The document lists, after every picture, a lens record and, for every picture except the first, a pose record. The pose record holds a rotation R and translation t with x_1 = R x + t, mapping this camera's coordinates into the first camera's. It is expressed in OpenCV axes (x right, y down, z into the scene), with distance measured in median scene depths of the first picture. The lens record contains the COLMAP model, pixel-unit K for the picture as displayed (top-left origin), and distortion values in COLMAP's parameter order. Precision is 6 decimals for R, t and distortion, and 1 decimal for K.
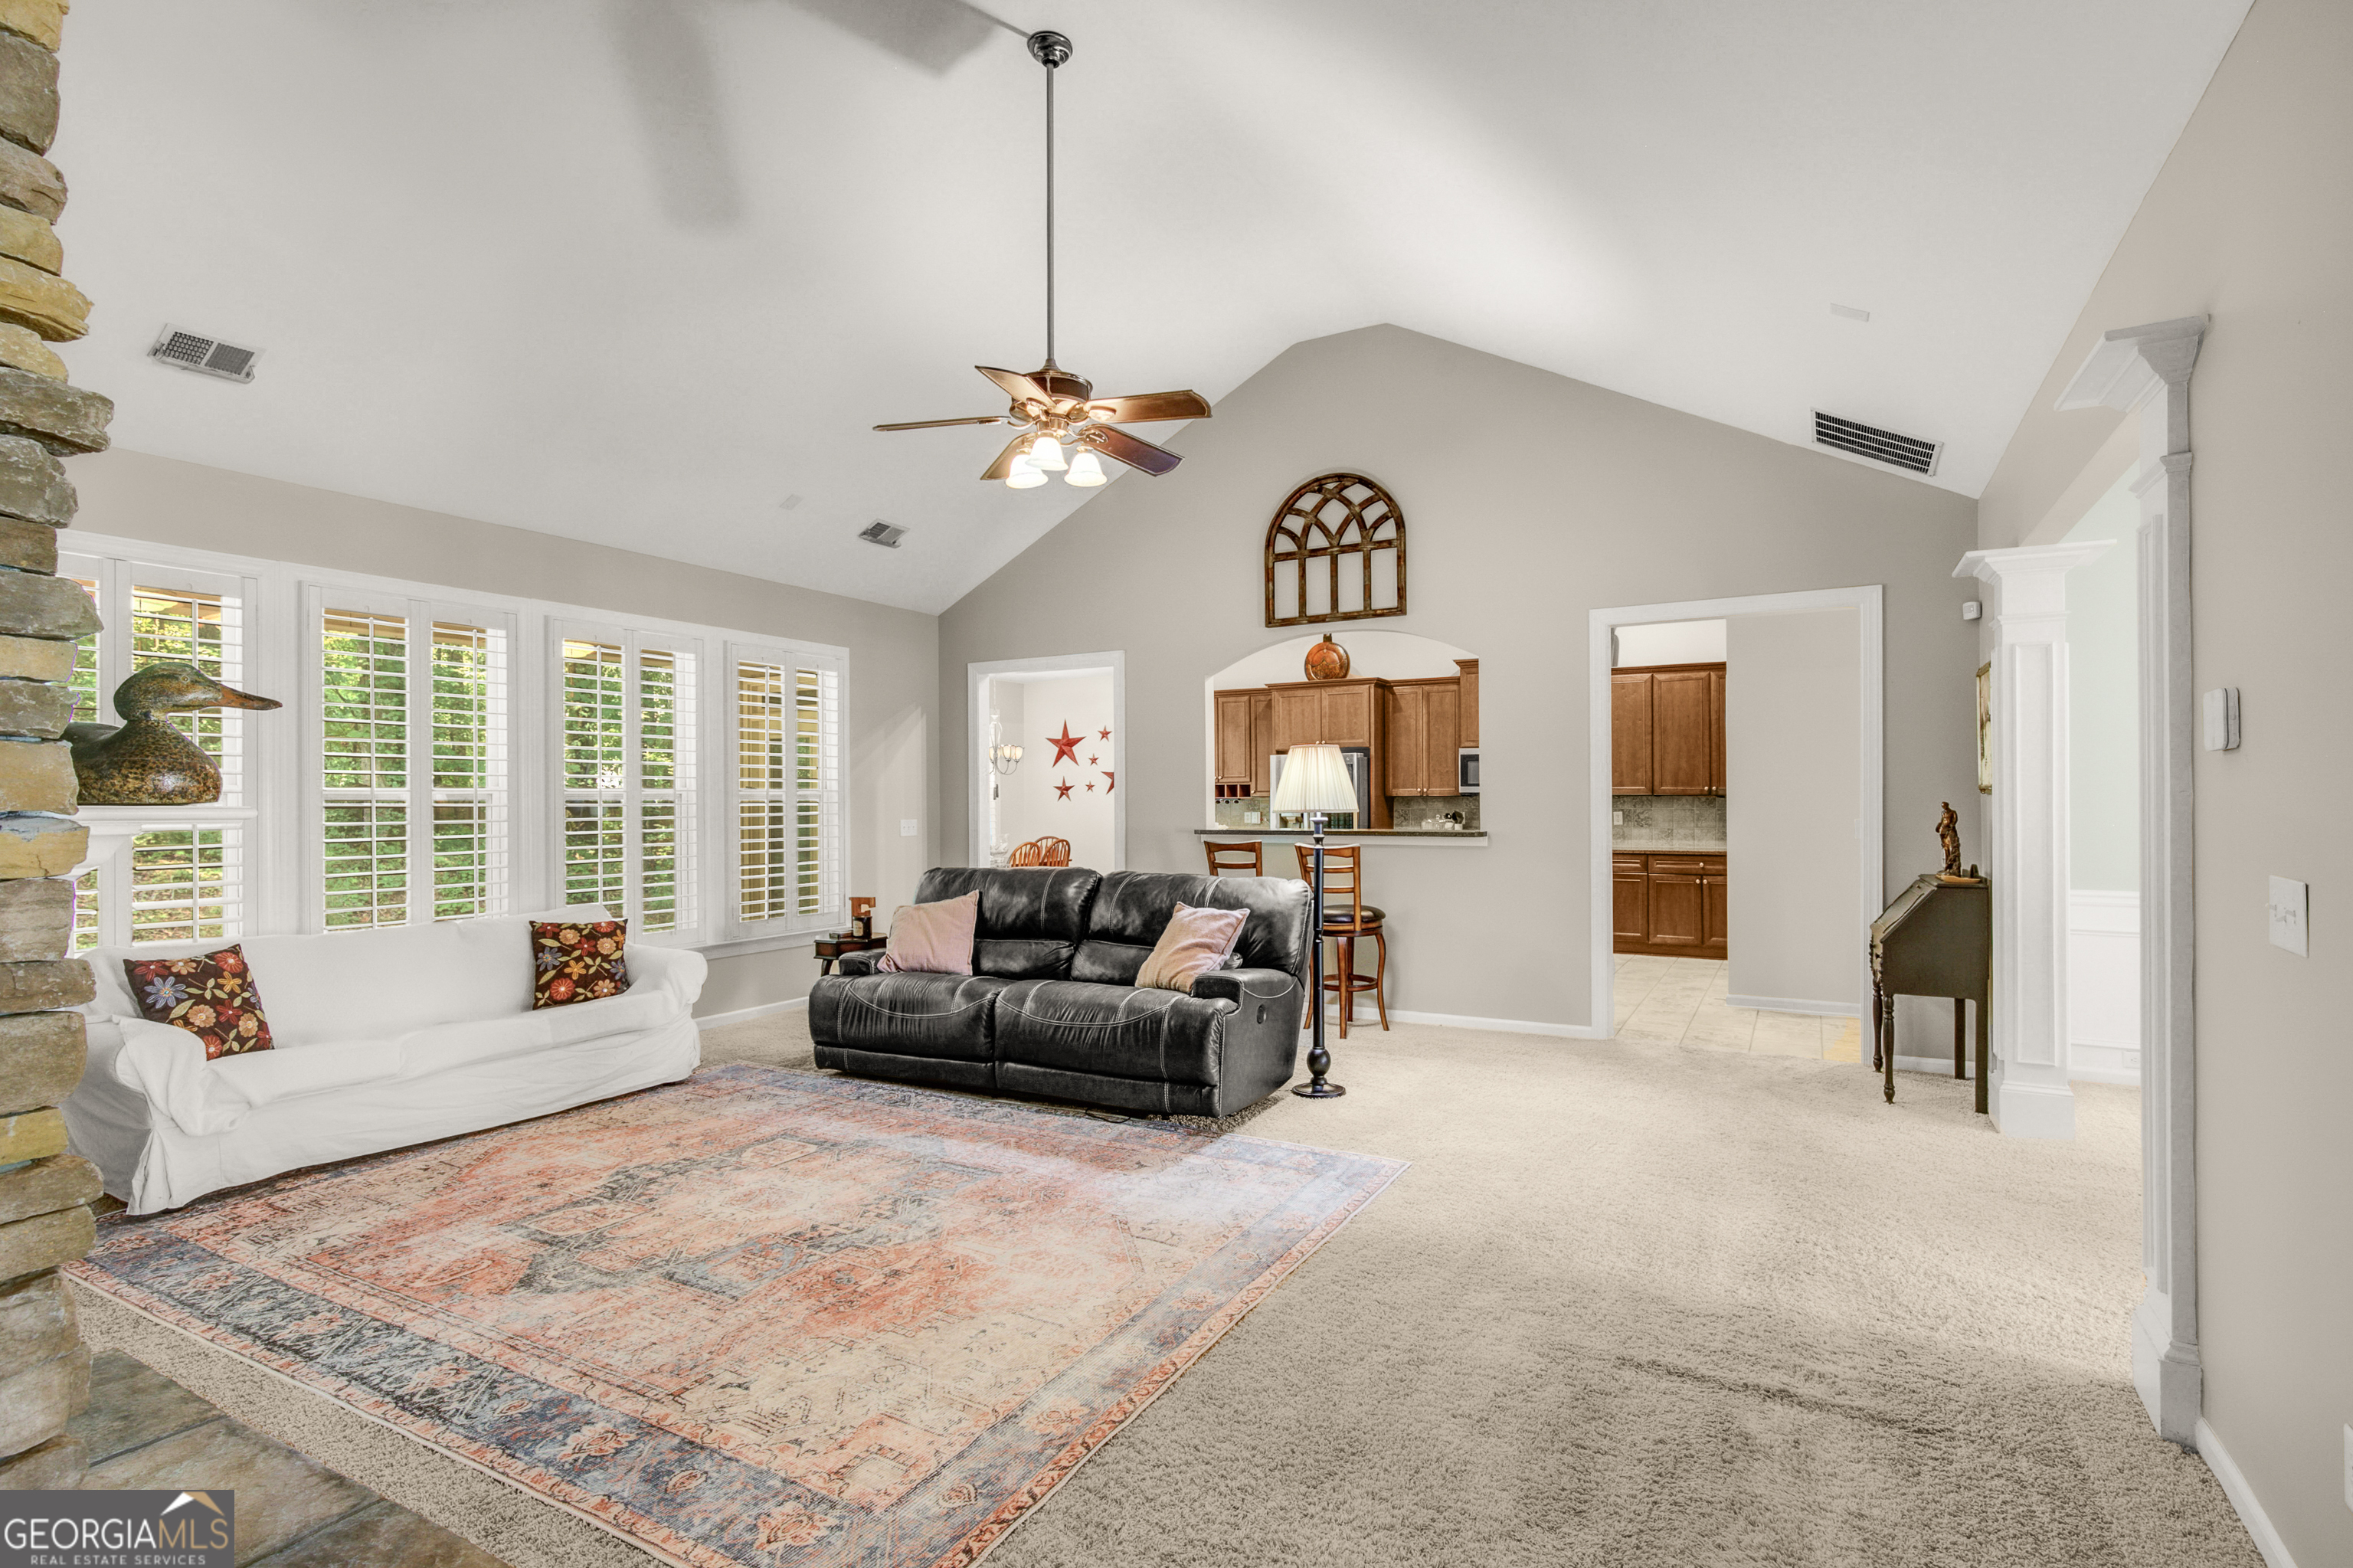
lens RADIAL K [[1105.4, 0, 1241.2], [0, 1105.4, 797.4], [0, 0, 1]] dist [0.000275, -0.000735]
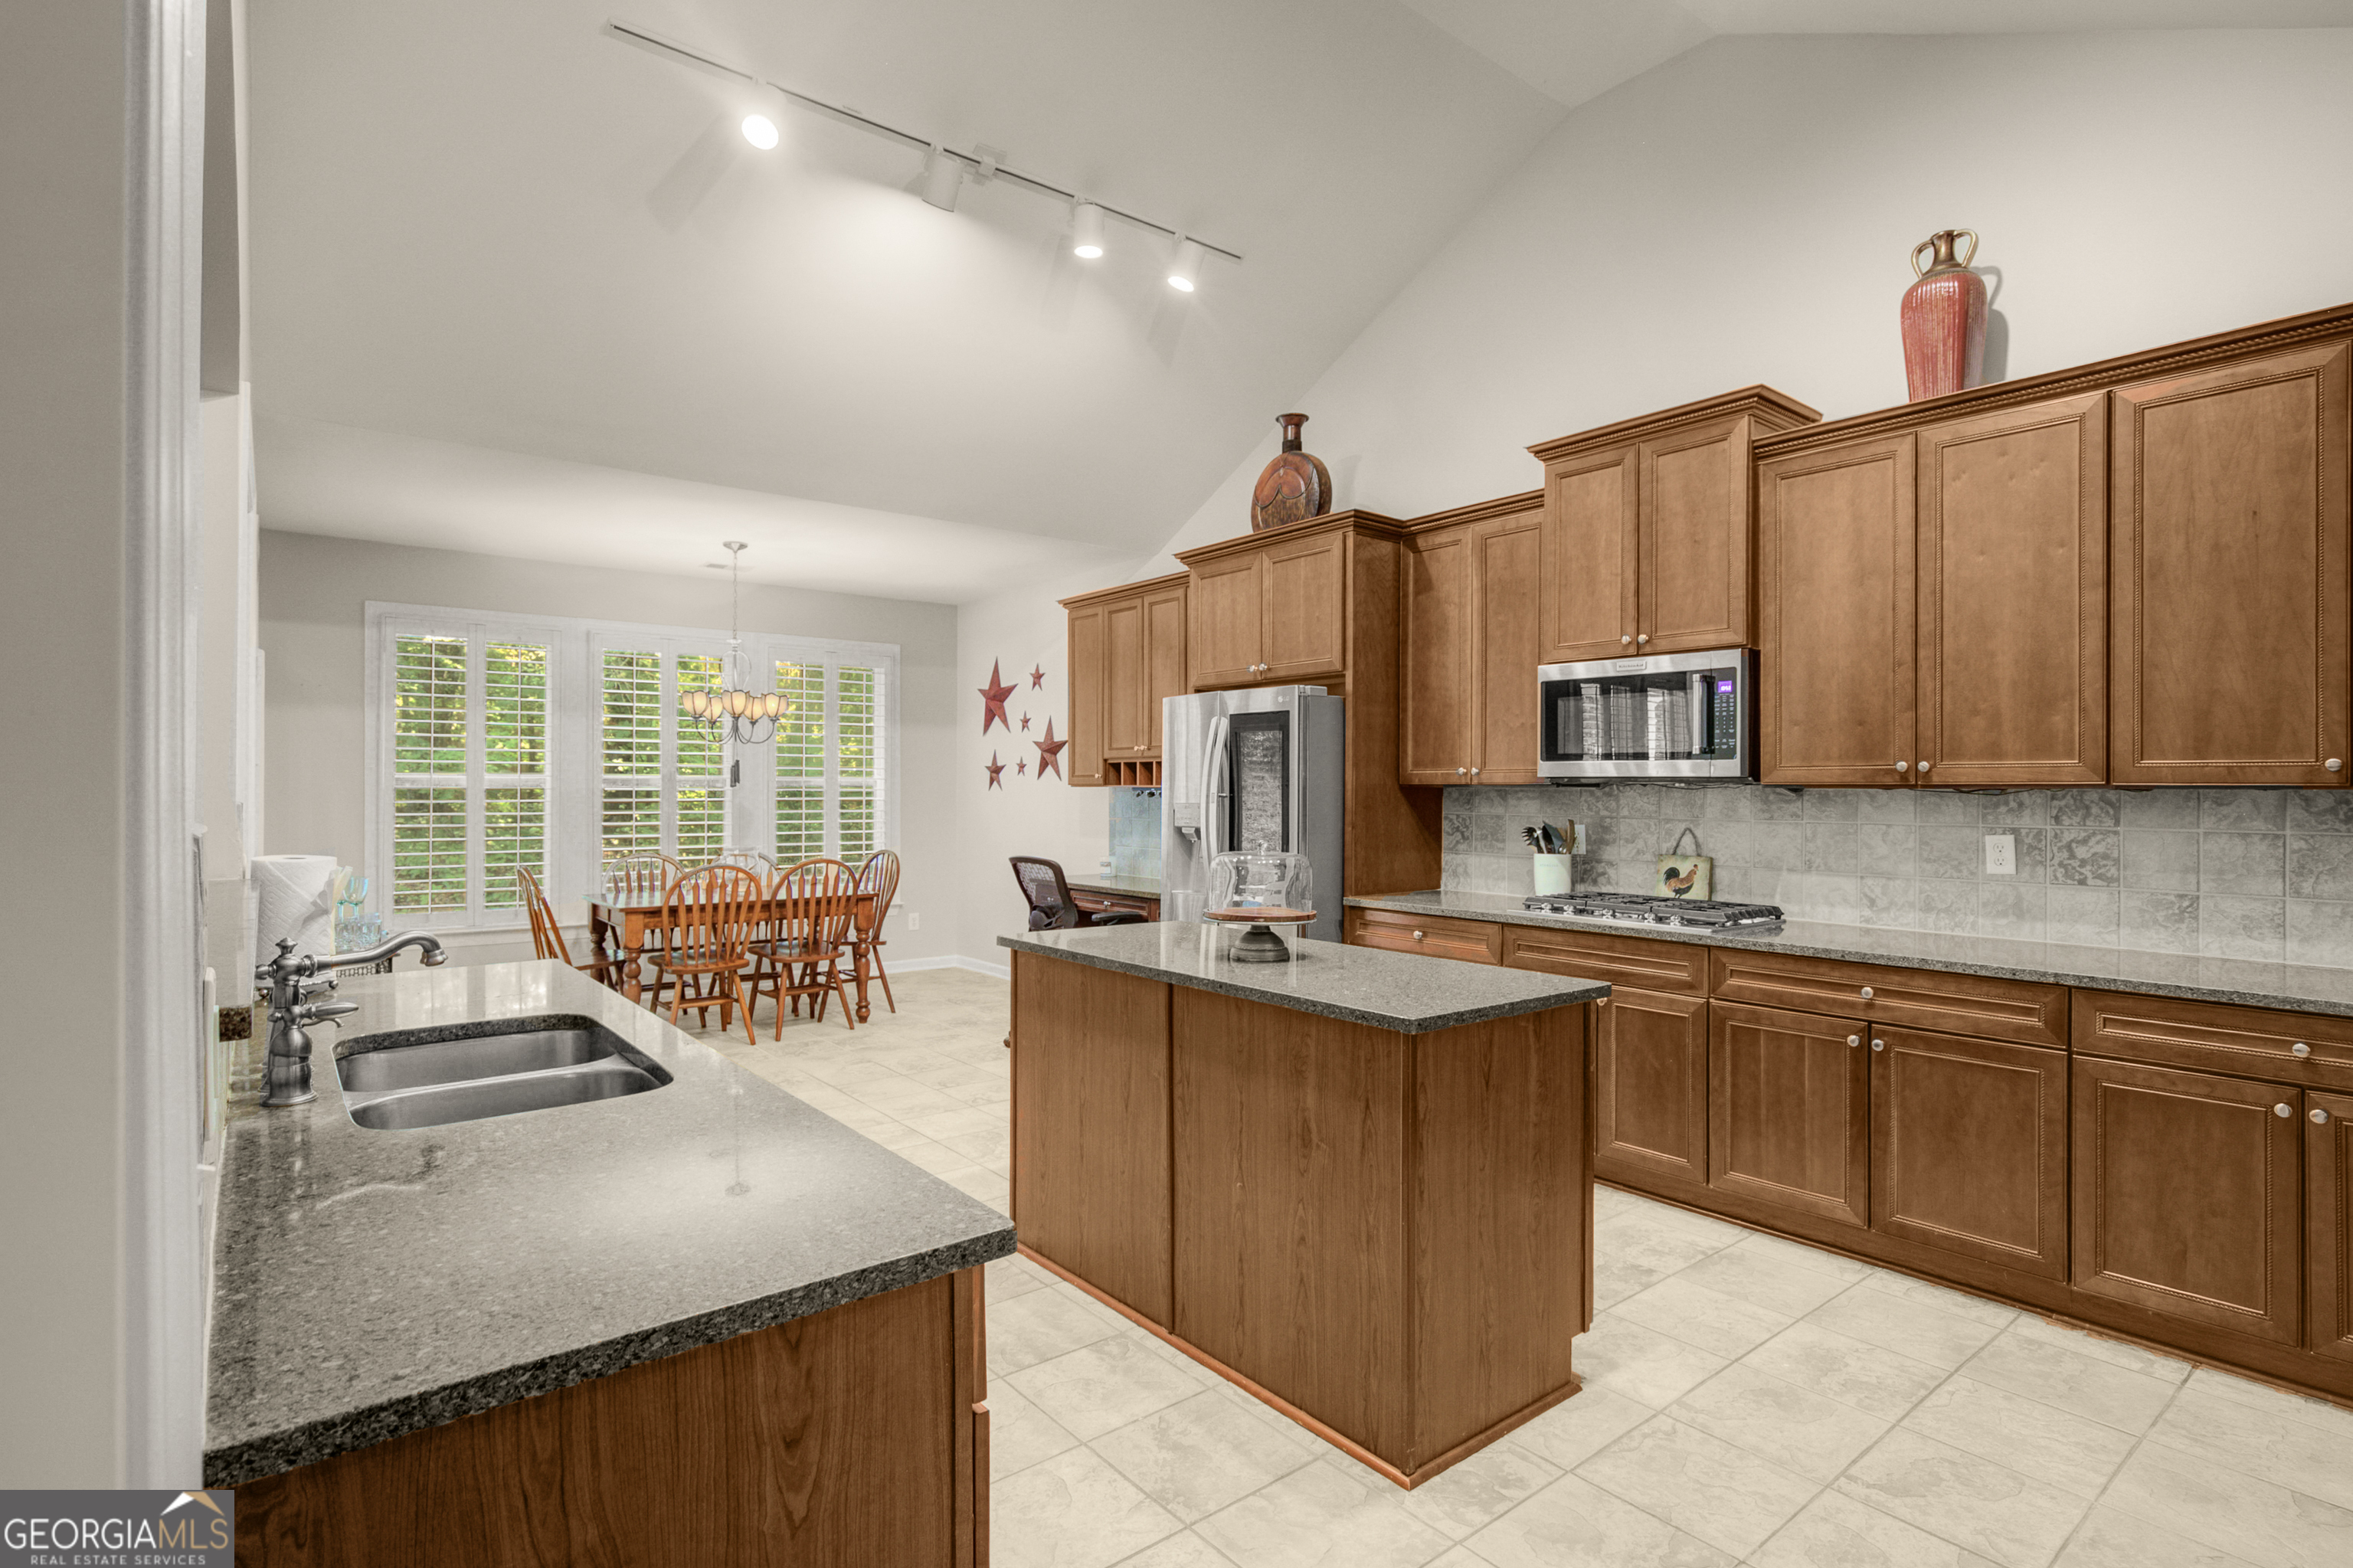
lens RADIAL K [[1151.6, 0, 1196.2], [0, 1151.6, 785.8], [0, 0, 1]] dist [-0.003995, 0.001004]
pose [[0.916380, 0.006988, -0.400248, 0.509985], [-0.006924, 0.999975, 0.001606, -0.001791], [0.400249, 0.001299, 0.916406, 1.154668]]
